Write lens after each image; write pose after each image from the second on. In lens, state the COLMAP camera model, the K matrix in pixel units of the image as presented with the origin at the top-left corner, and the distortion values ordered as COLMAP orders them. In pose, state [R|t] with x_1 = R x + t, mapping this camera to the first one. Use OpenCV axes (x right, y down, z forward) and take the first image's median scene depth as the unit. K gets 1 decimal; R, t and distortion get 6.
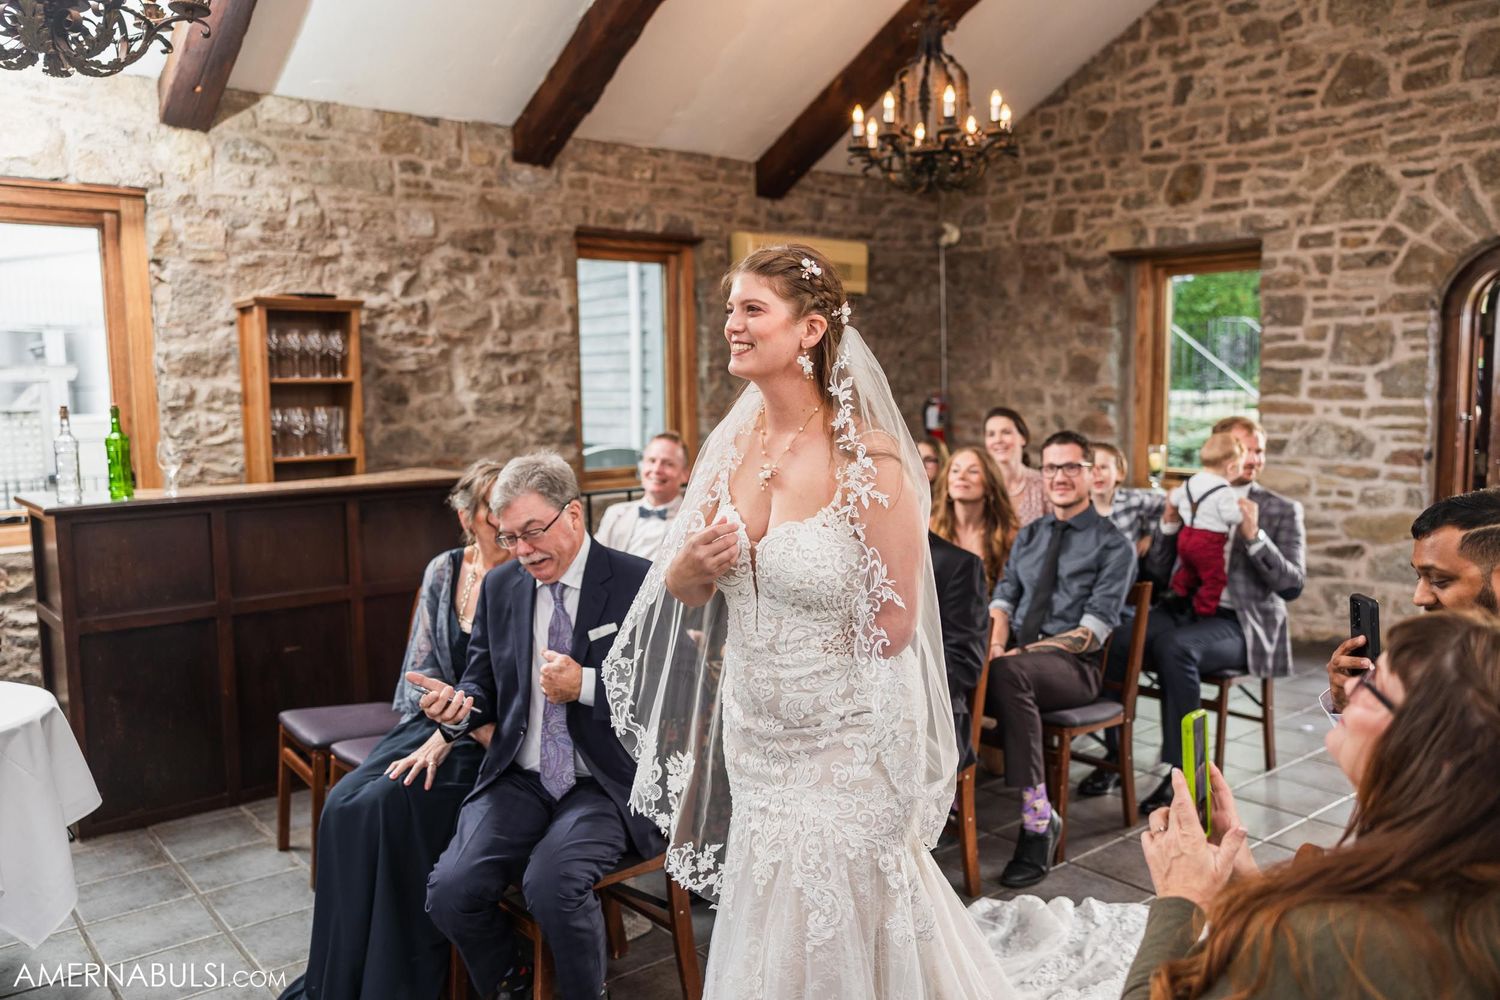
lens RADIAL K [[1170.4, 0, 748.9], [0, 1170.4, 497.1], [0, 0, 1]] dist [0.013159, -0.003611]
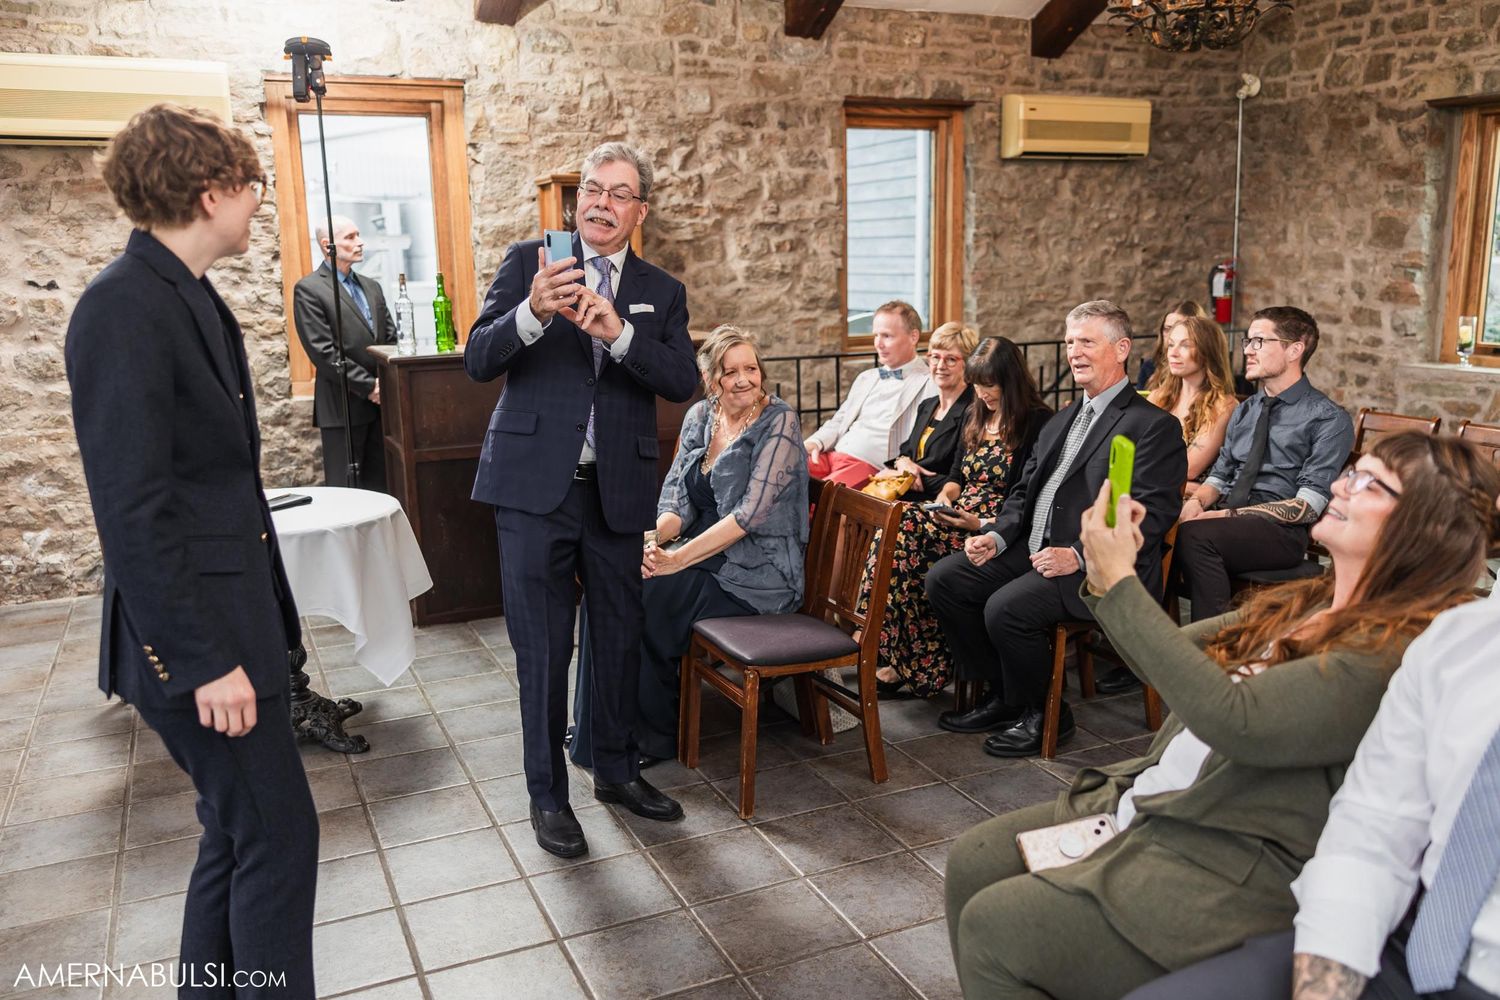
lens RADIAL K [[1231.5, 0, 750.4], [0, 1231.5, 497.1], [0, 0, 1]] dist [0.015096, 0.000168]
pose [[0.968155, 0.045334, -0.246211, 0.056066], [-0.019667, 0.994201, 0.105725, 0.006189], [0.249576, -0.097516, 0.963433, -0.100667]]
